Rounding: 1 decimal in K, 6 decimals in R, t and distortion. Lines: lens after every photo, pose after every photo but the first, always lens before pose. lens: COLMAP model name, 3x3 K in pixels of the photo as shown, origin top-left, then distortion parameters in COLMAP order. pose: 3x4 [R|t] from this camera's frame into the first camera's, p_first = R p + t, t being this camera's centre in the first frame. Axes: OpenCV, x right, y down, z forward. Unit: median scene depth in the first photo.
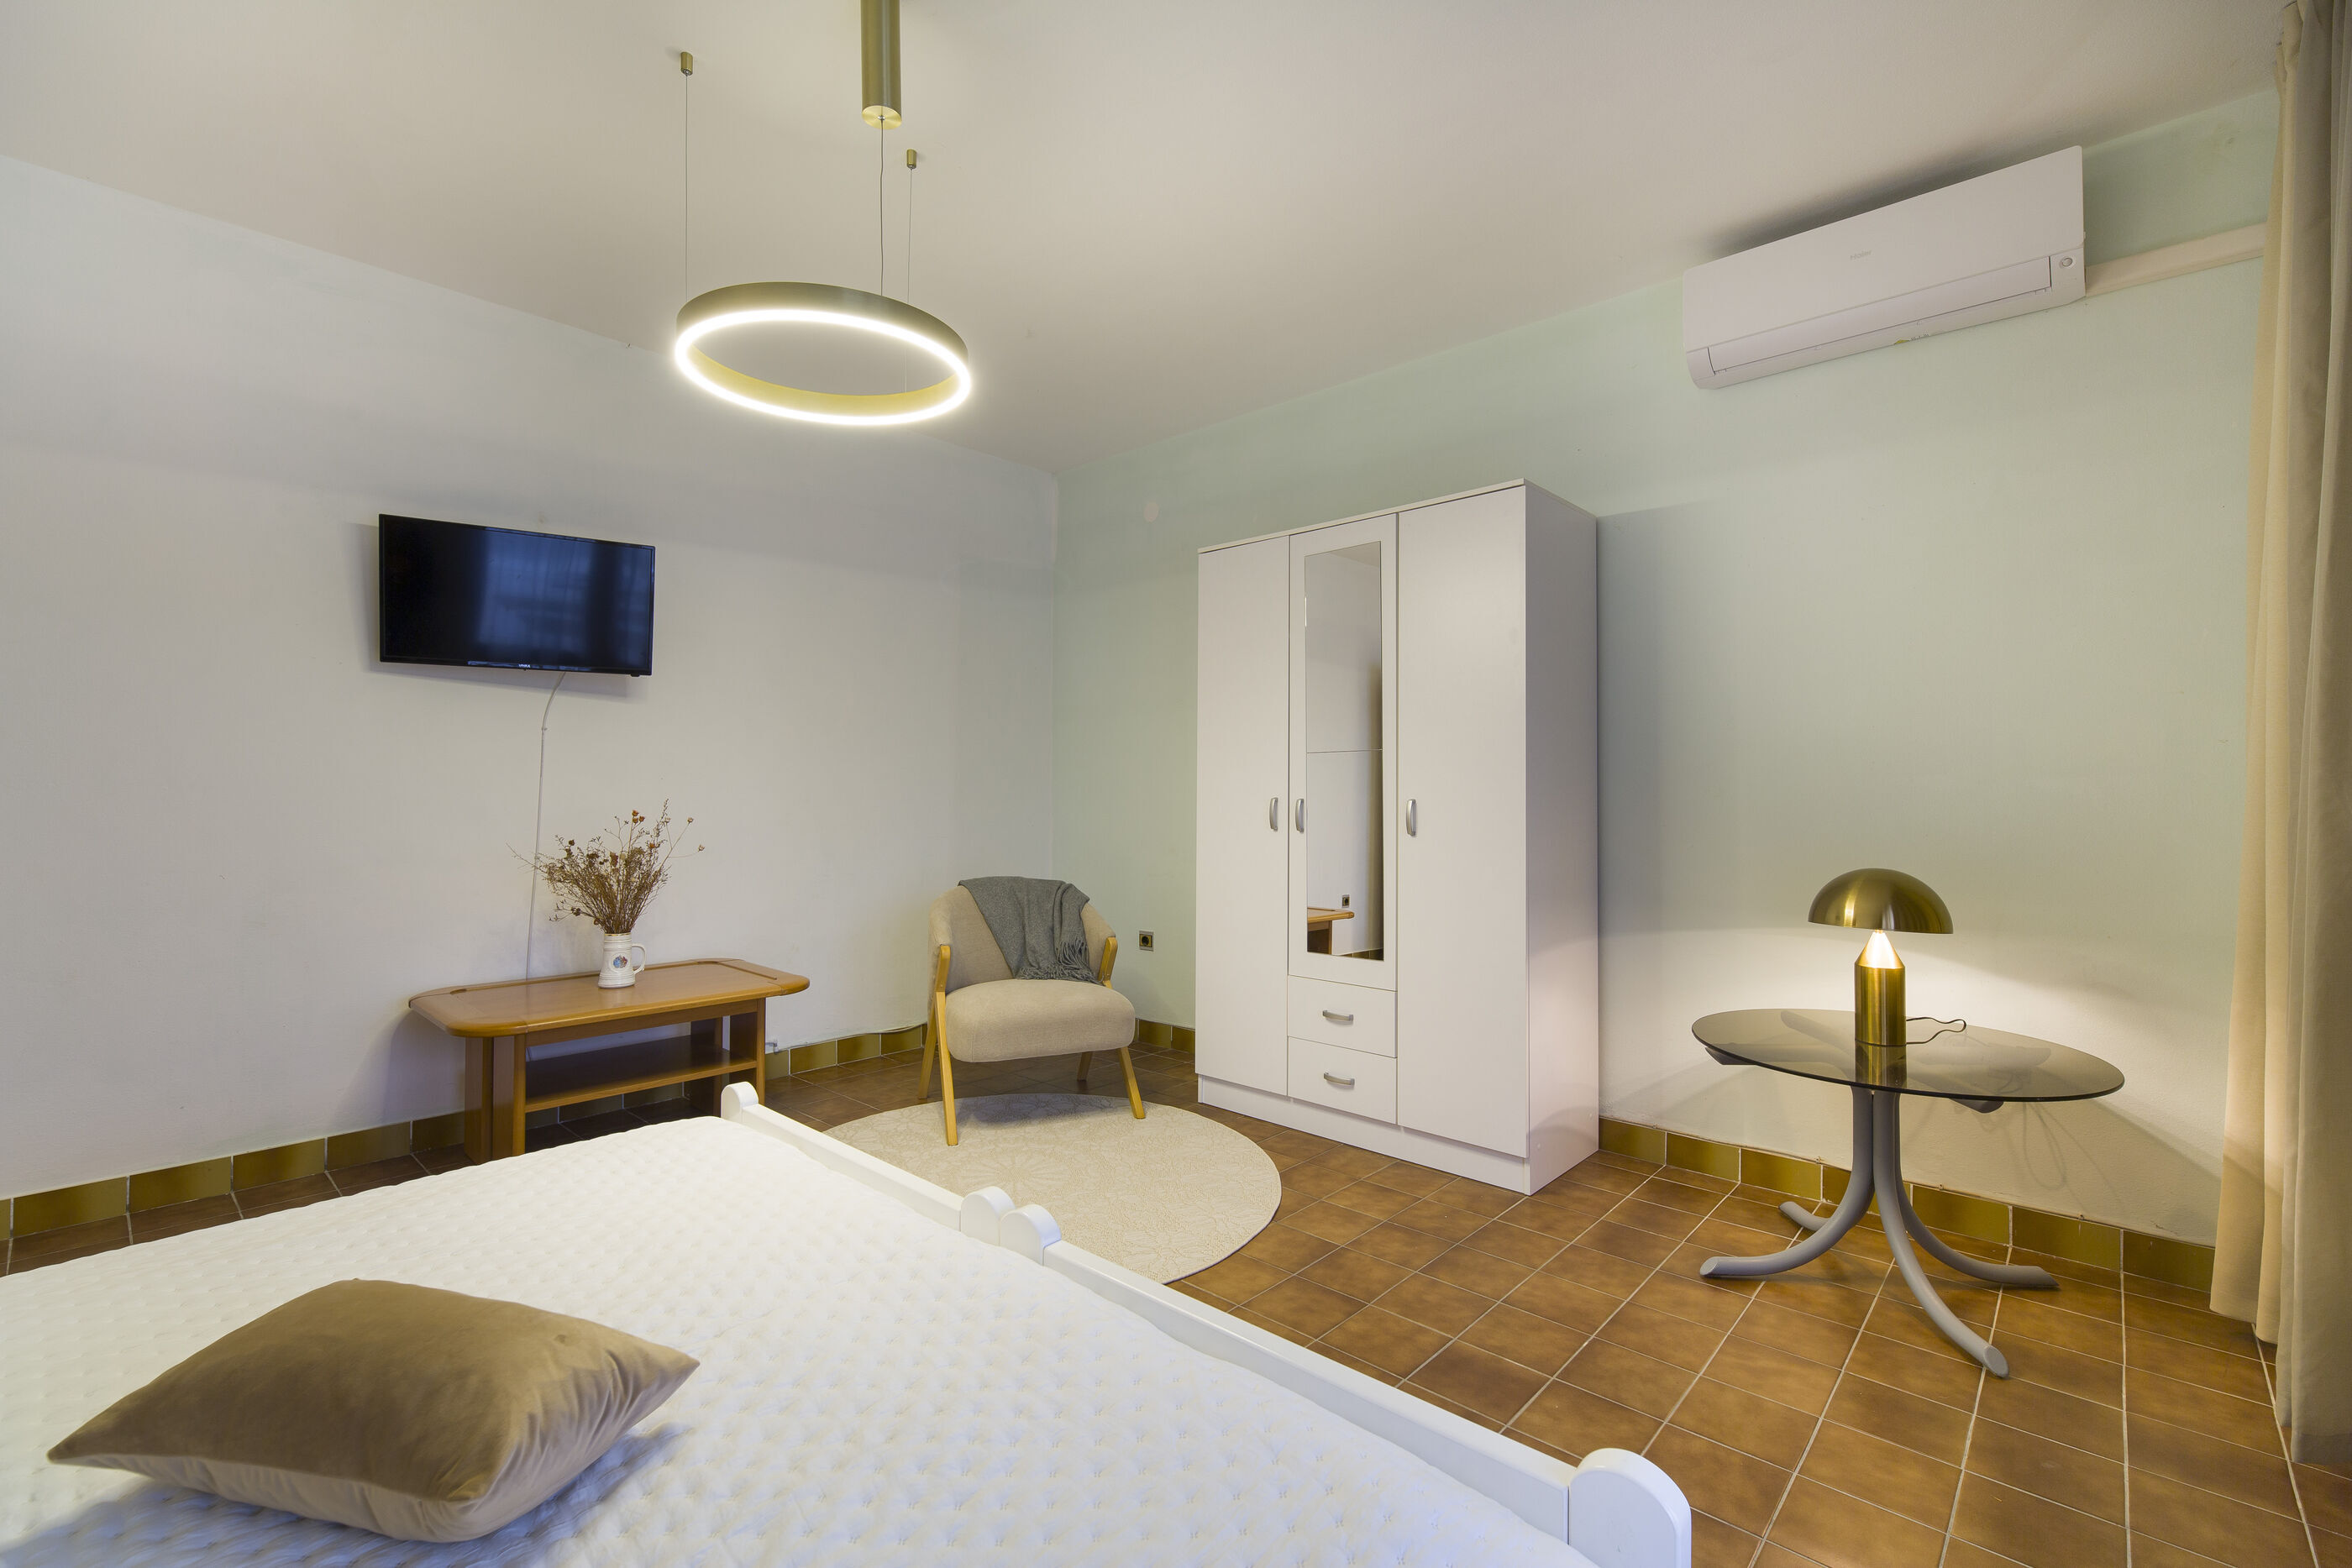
lens RADIAL K [[1013.4, 0, 1176.0], [0, 1013.4, 784.0], [0, 0, 1]] dist [0.000911, -0.000014]
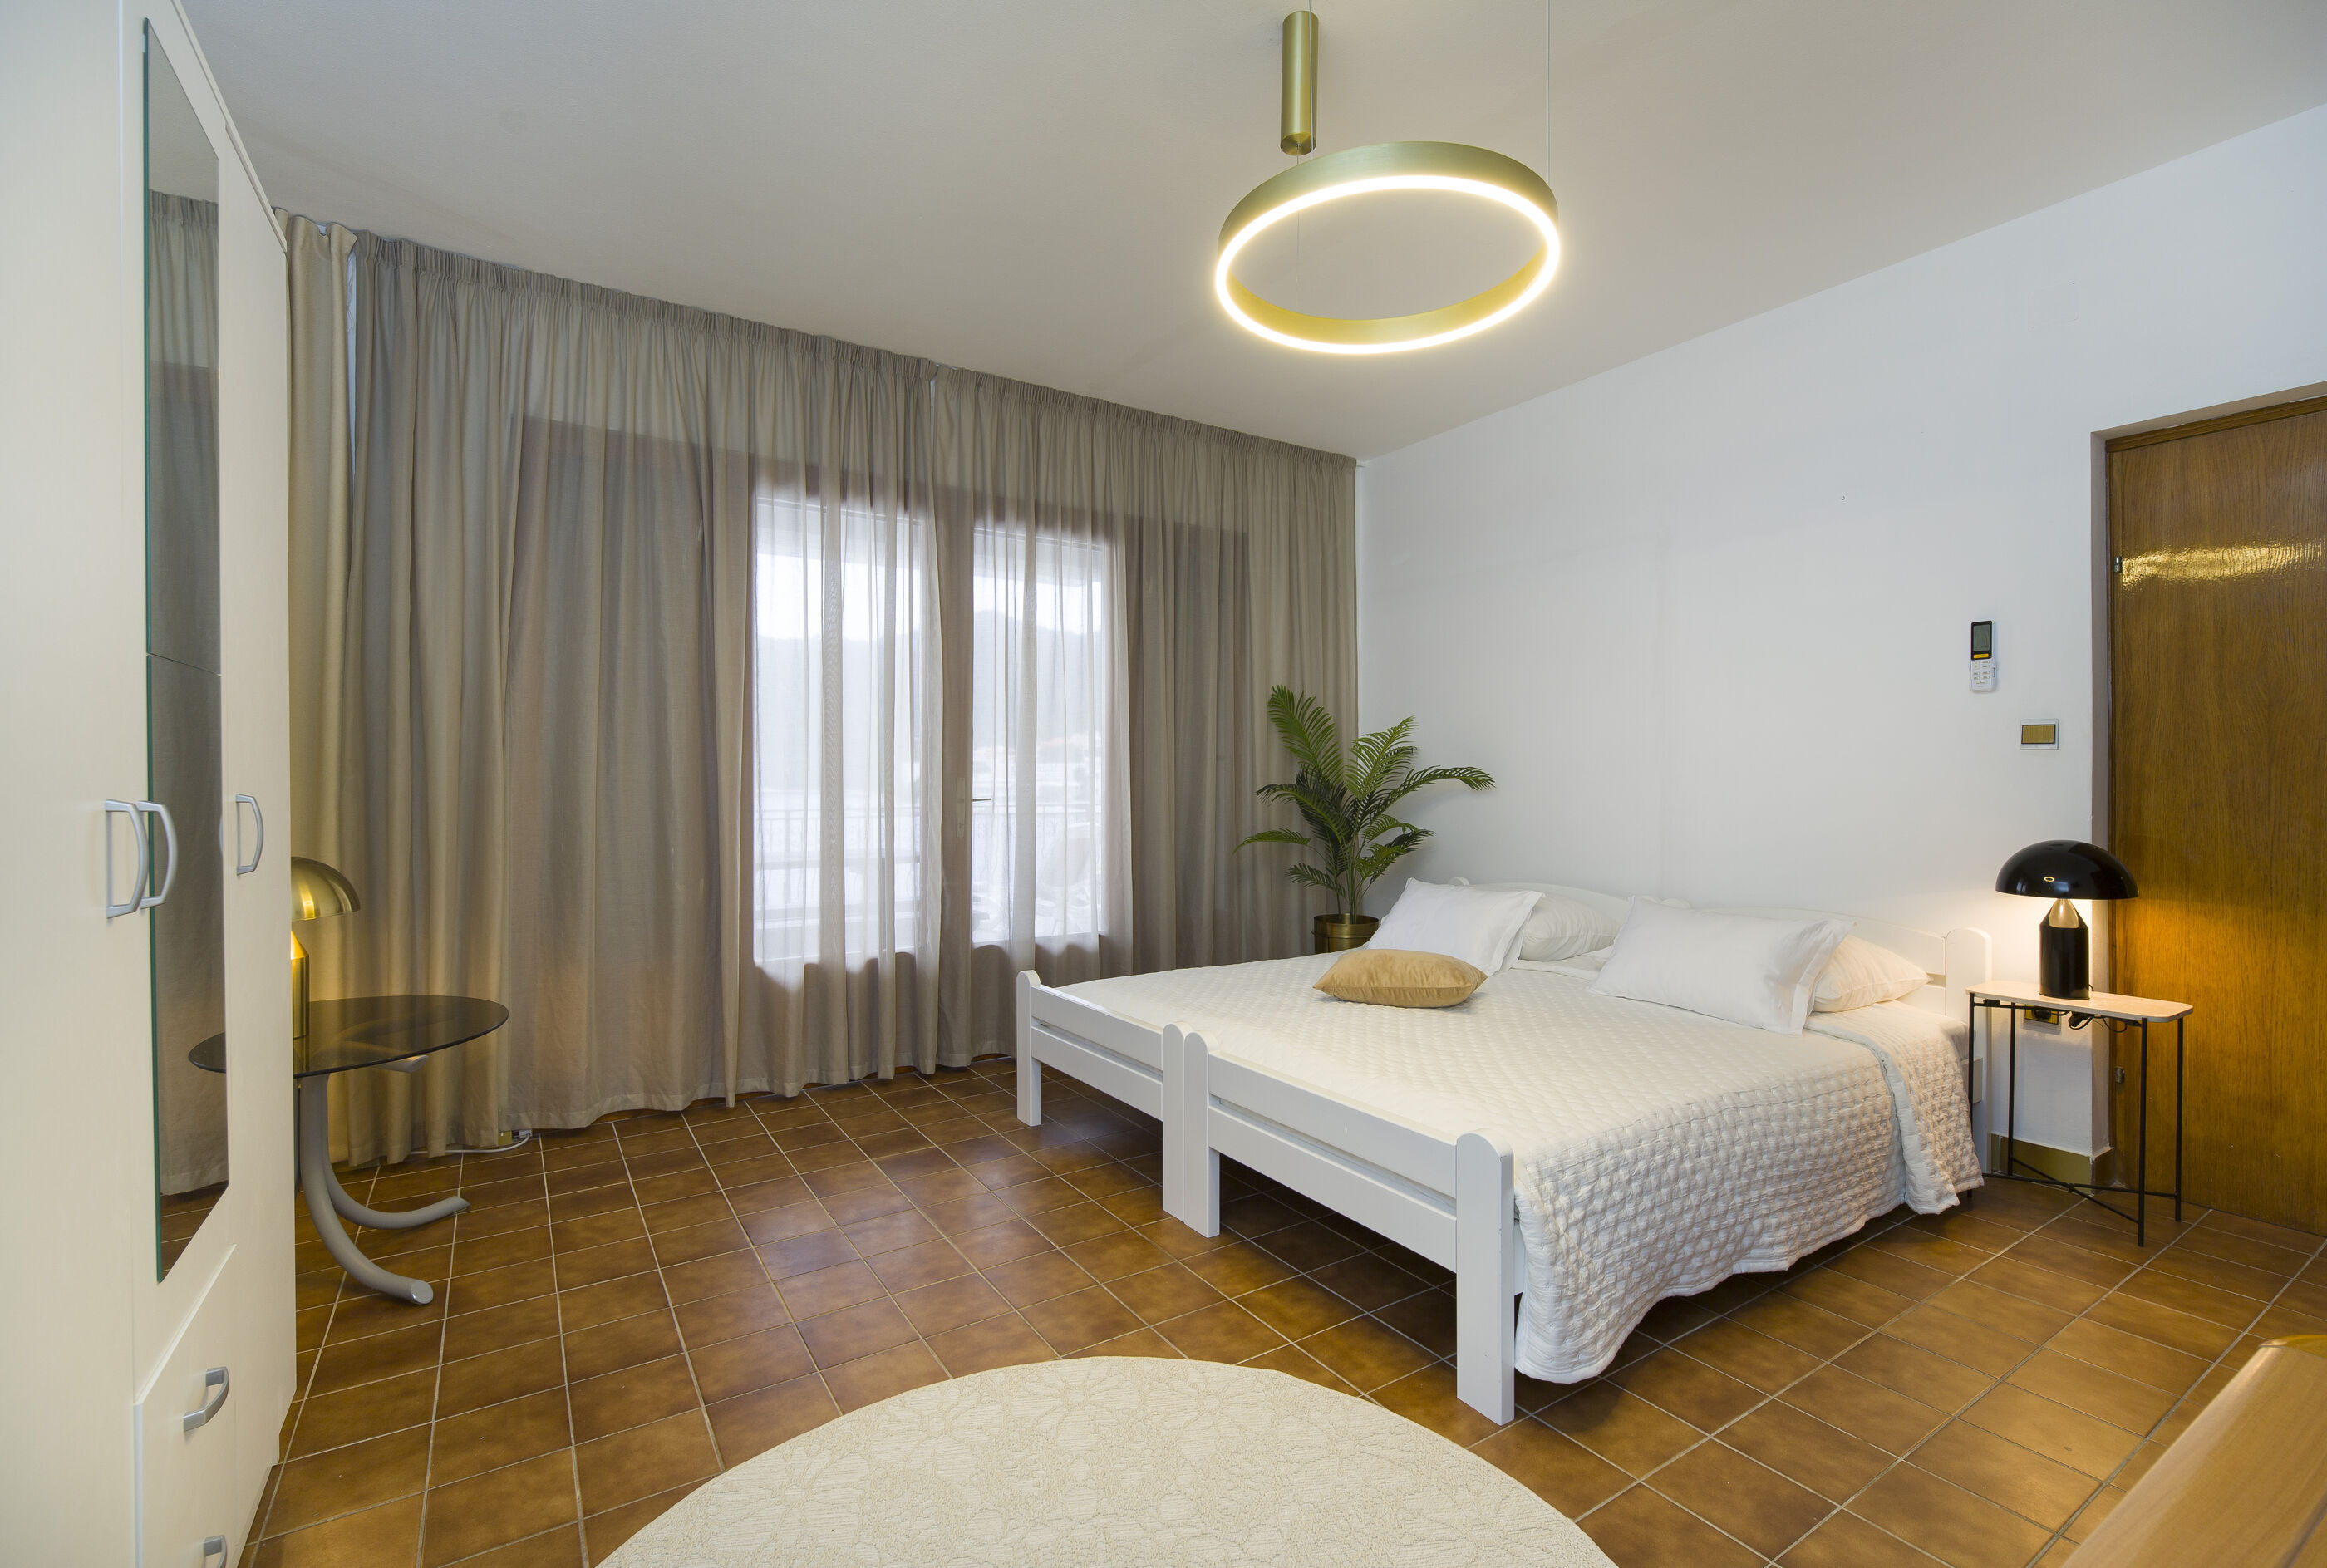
lens RADIAL K [[1019.9, 0, 1161.1], [0, 1019.9, 773.9], [0, 0, 1]] dist [0.000537, 0.000086]
pose [[-0.968460, 0.002227, 0.249161, -0.323852], [-0.000854, 0.999925, -0.012256, 0.009973], [-0.249170, -0.012082, -0.968385, 1.558754]]
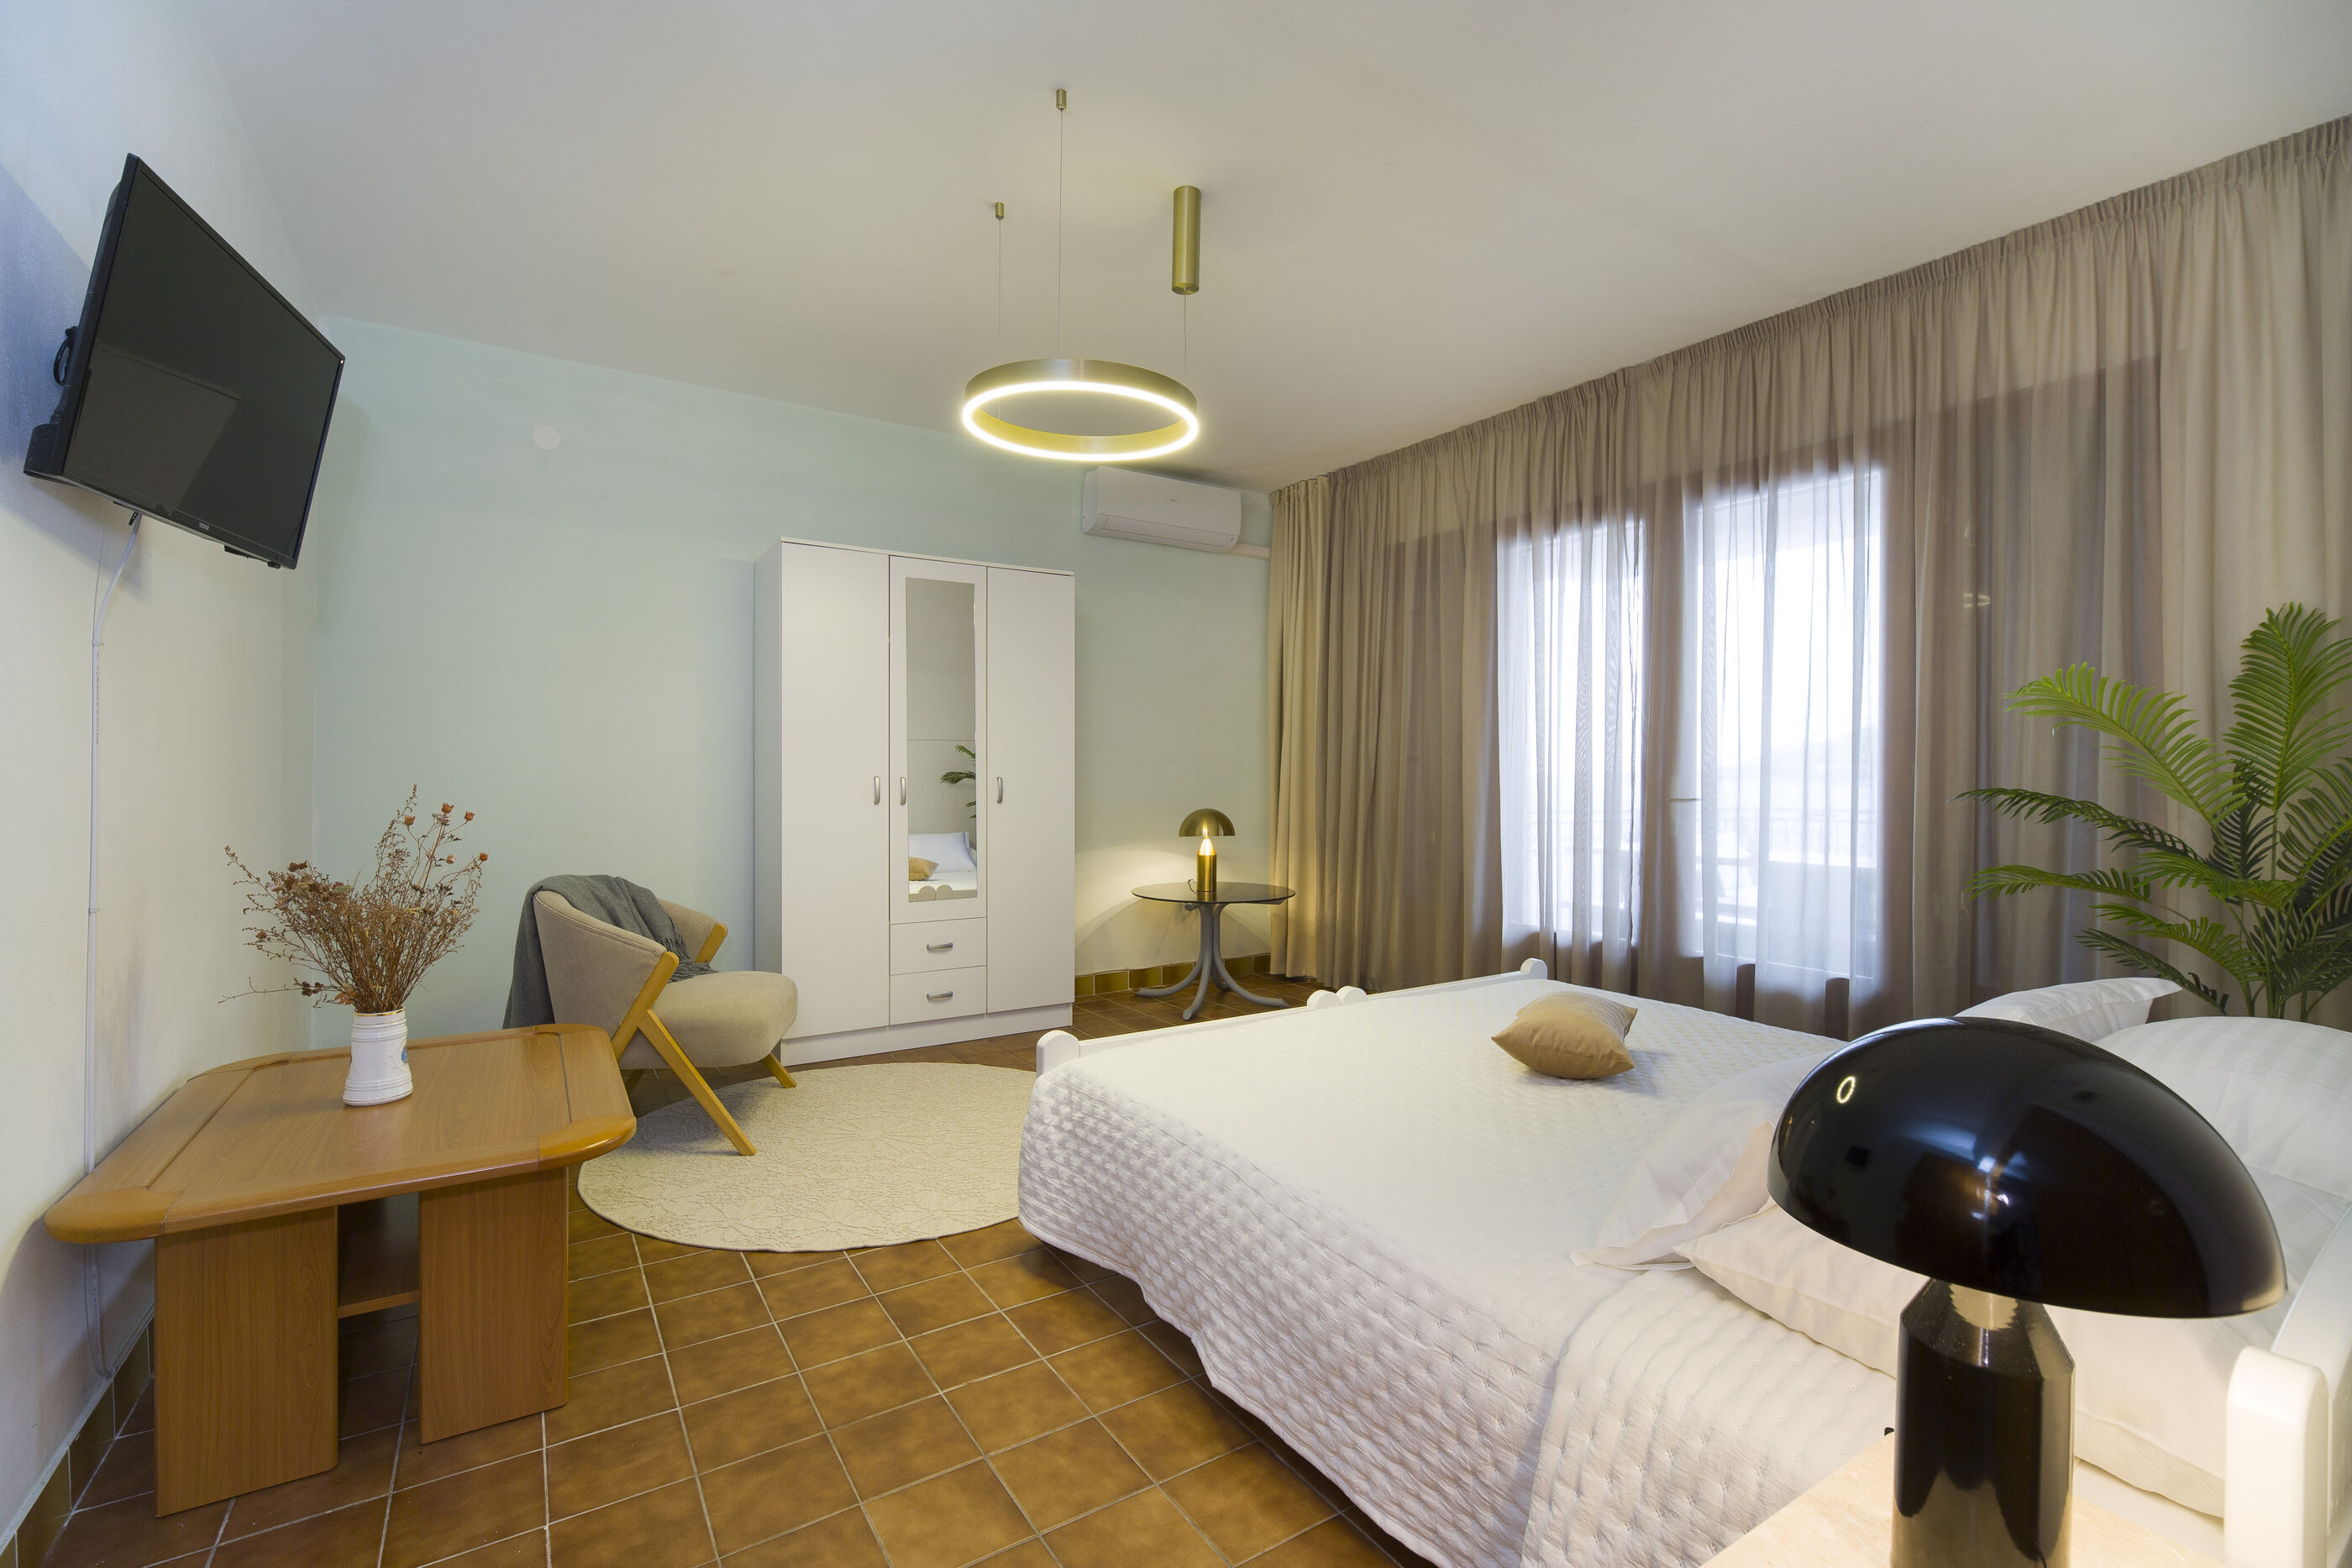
lens RADIAL K [[1027.5, 0, 1177.3], [0, 1027.5, 775.1], [0, 0, 1]] dist [0.017388, -0.000036]
pose [[0.238906, -0.002471, 0.971040, -1.275524], [-0.015606, 0.999858, 0.006384, -0.004046], [-0.970917, -0.016679, 0.238833, 0.489073]]
